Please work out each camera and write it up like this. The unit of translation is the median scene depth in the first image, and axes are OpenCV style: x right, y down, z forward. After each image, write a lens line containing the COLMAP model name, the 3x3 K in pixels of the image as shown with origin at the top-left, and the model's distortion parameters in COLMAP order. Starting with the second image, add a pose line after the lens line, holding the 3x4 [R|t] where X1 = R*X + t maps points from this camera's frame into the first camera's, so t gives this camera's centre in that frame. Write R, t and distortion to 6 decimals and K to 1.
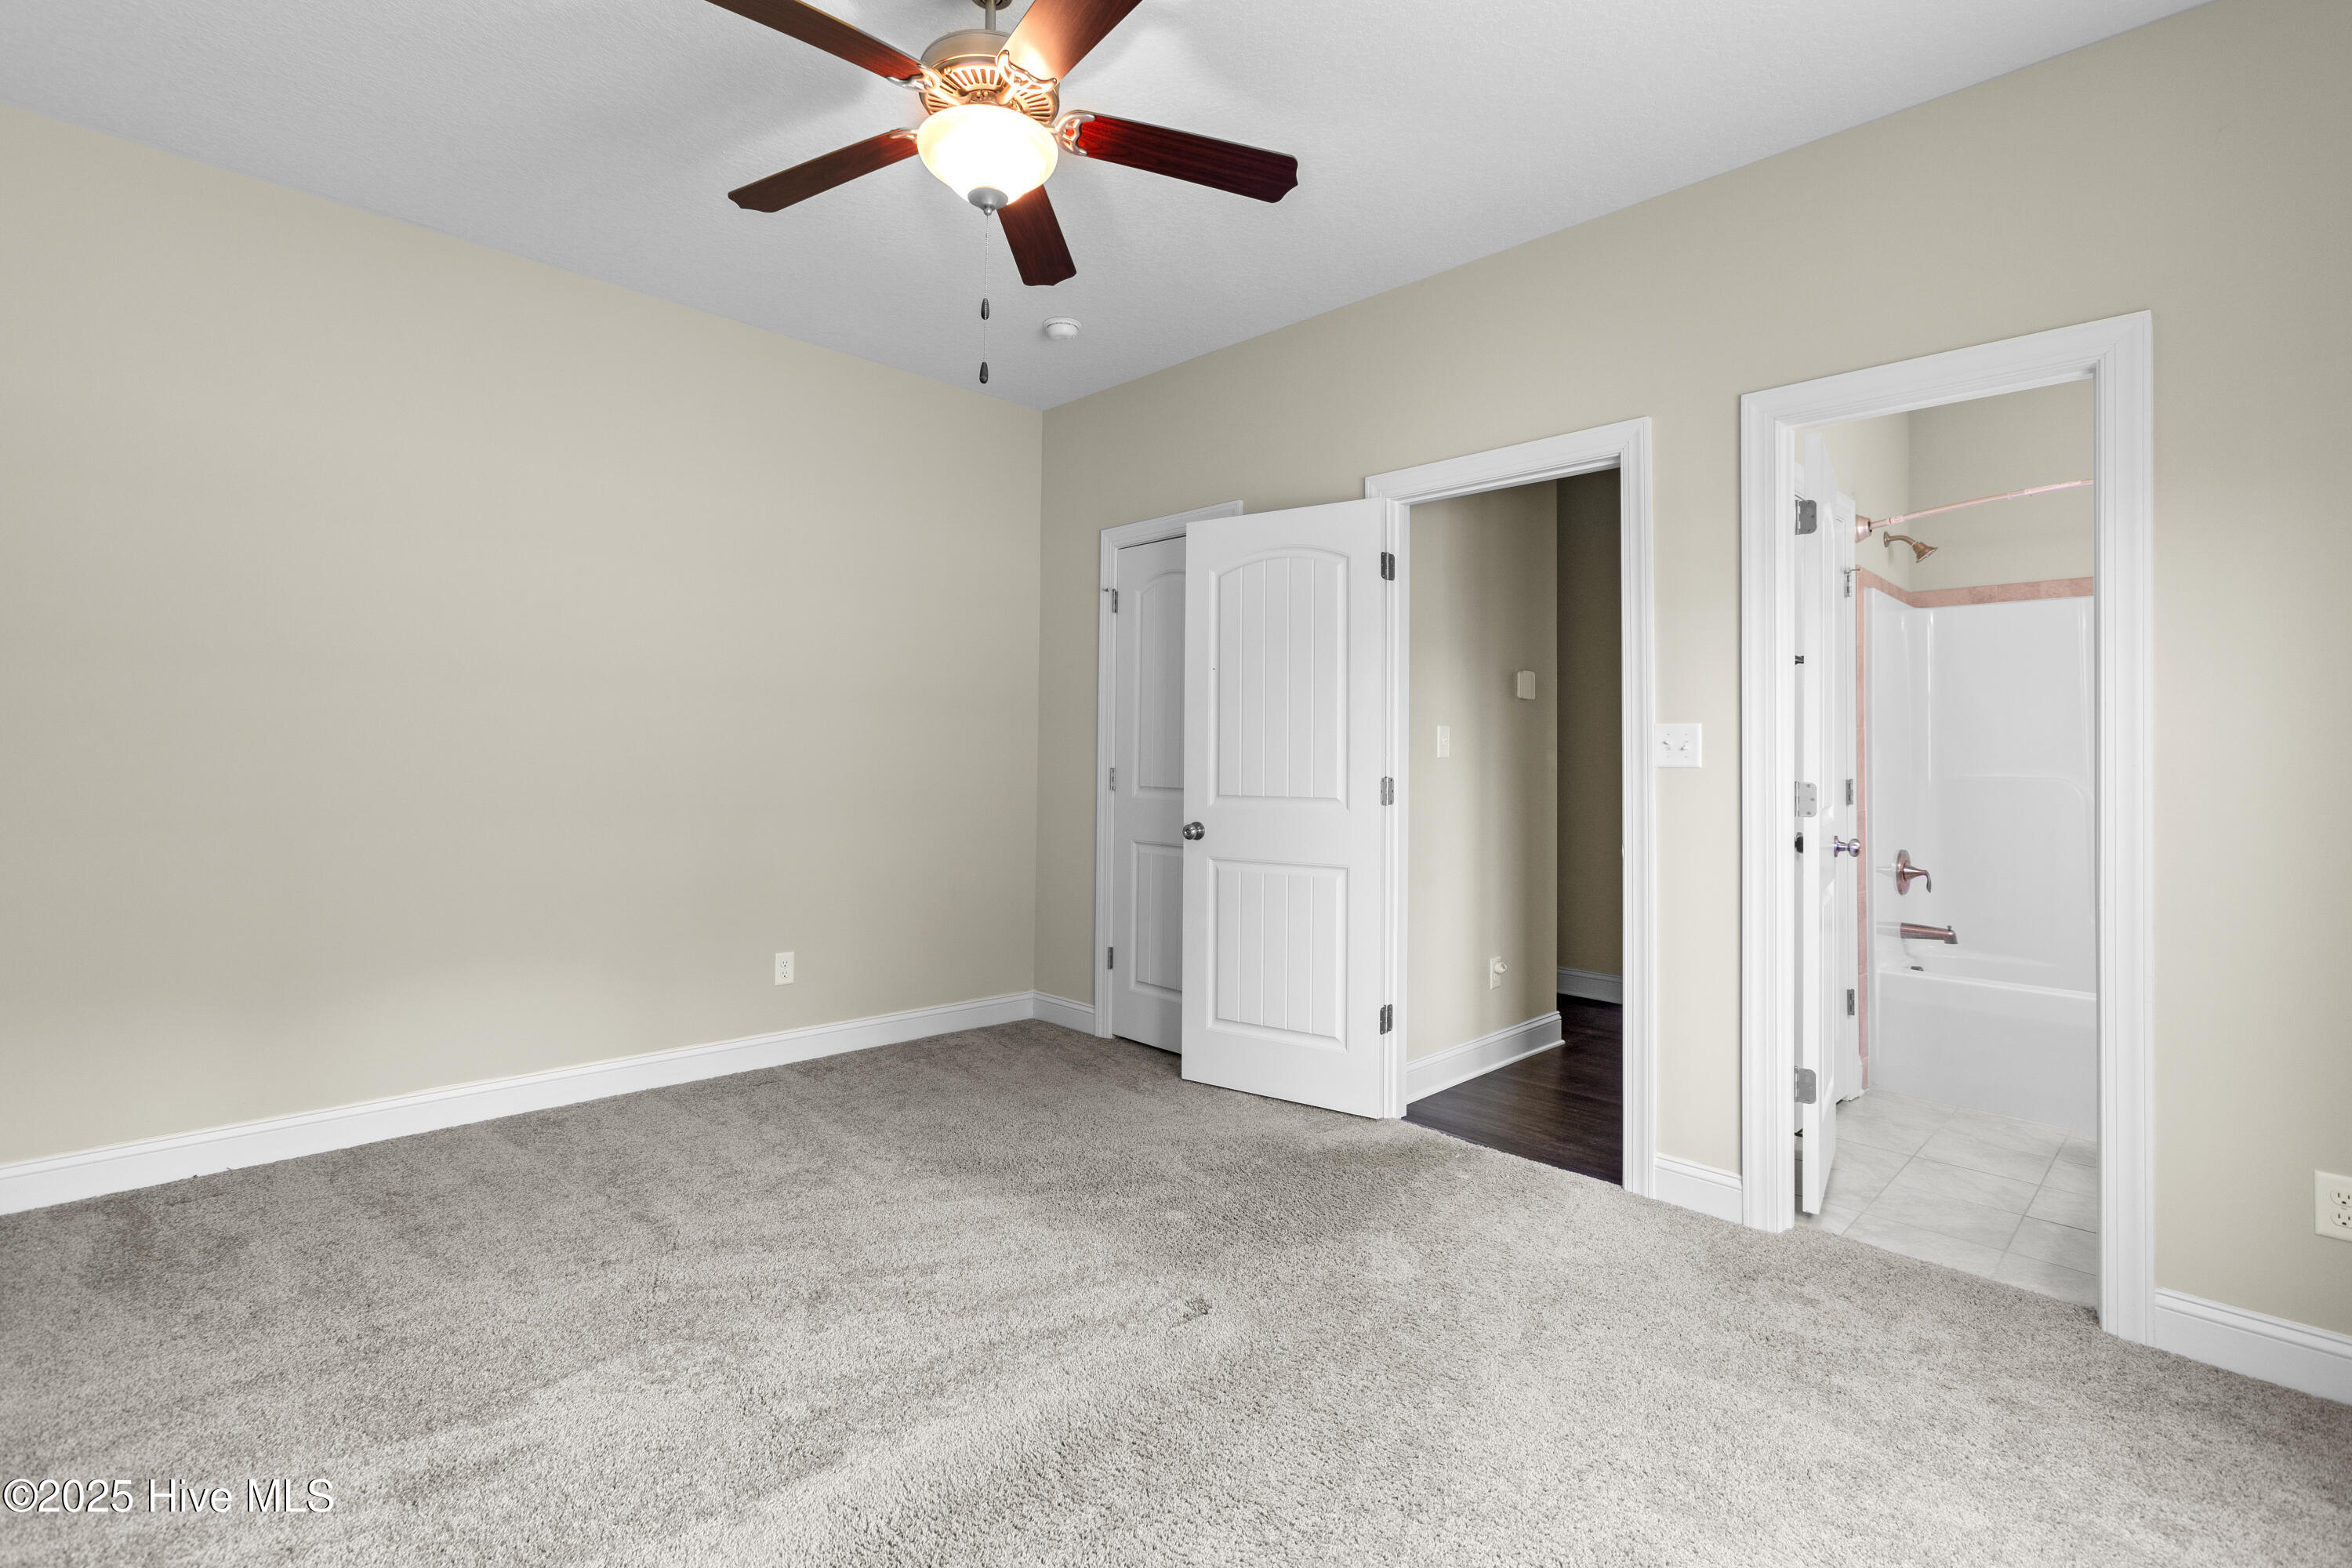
lens RADIAL K [[1056.3, 0, 1176.5], [0, 1056.3, 780.6], [0, 0, 1]] dist [0.003430, -0.000351]
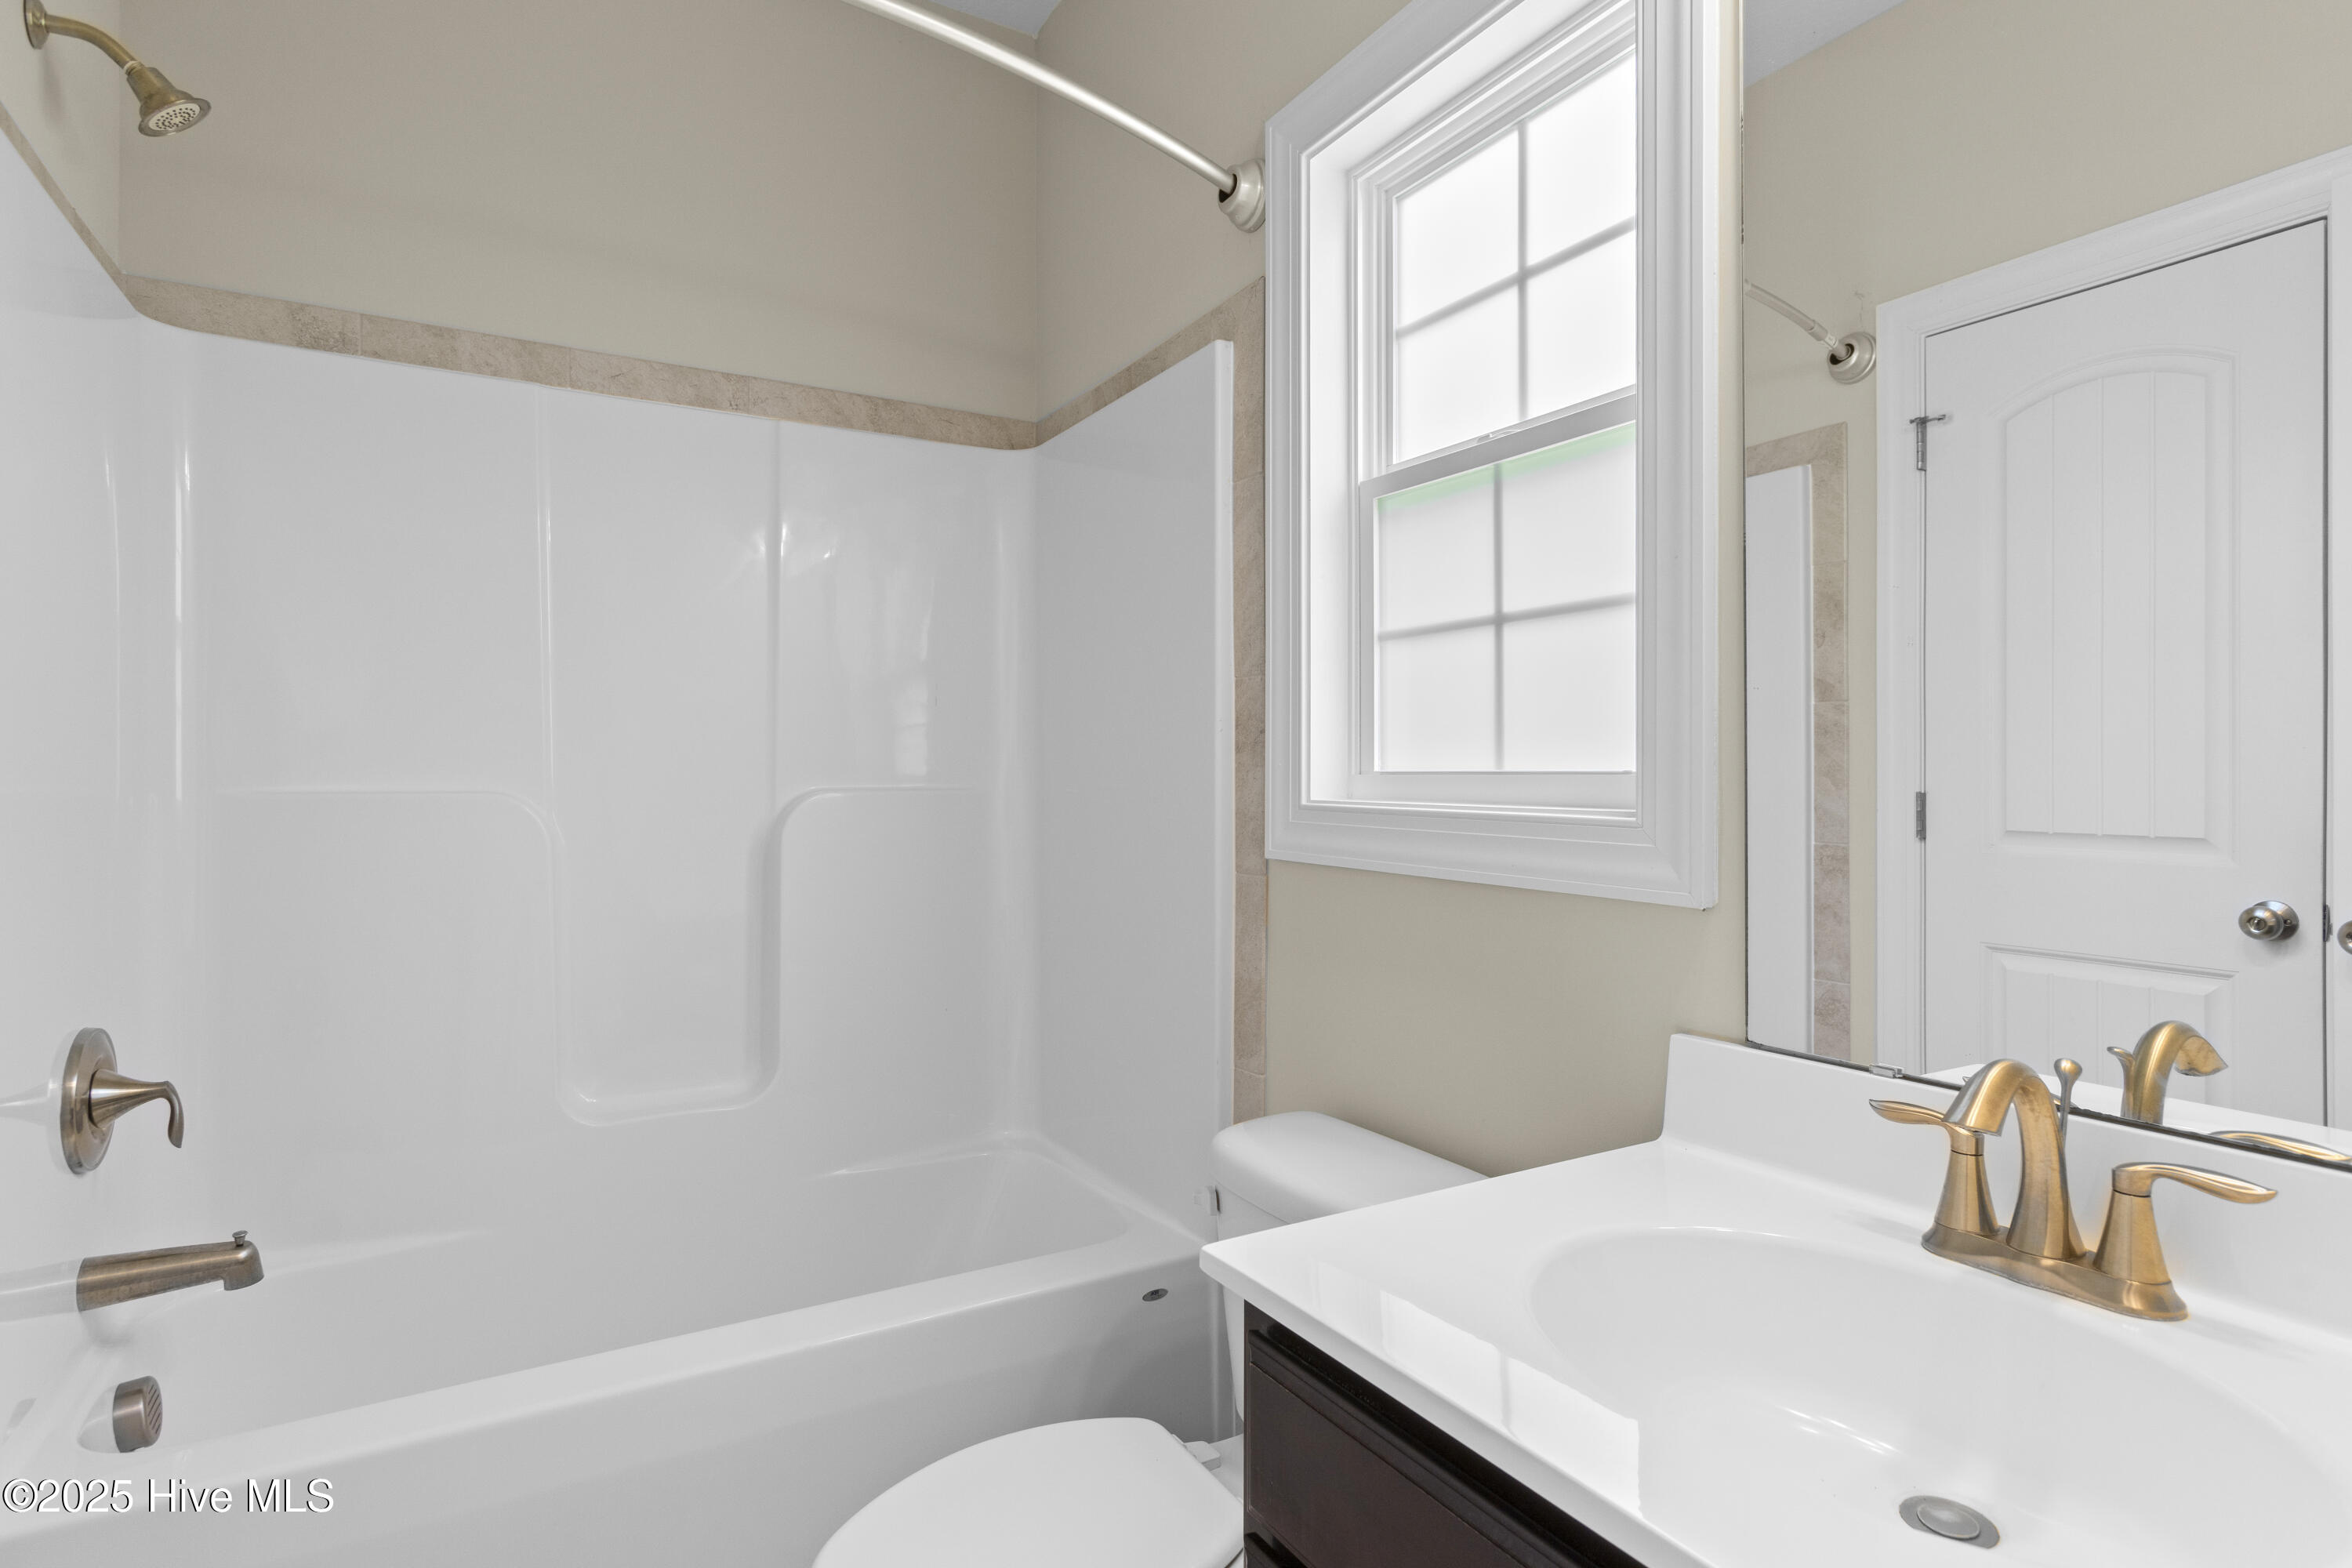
lens RADIAL K [[1208.8, 0, 1176.4], [0, 1208.8, 777.7], [0, 0, 1]] dist [0.003760, 0.000636]
pose [[0.262341, 0.003527, 0.964969, 0.428146], [-0.002607, 0.999992, -0.002947, -0.007880], [-0.964972, -0.001742, 0.262348, 0.600468]]
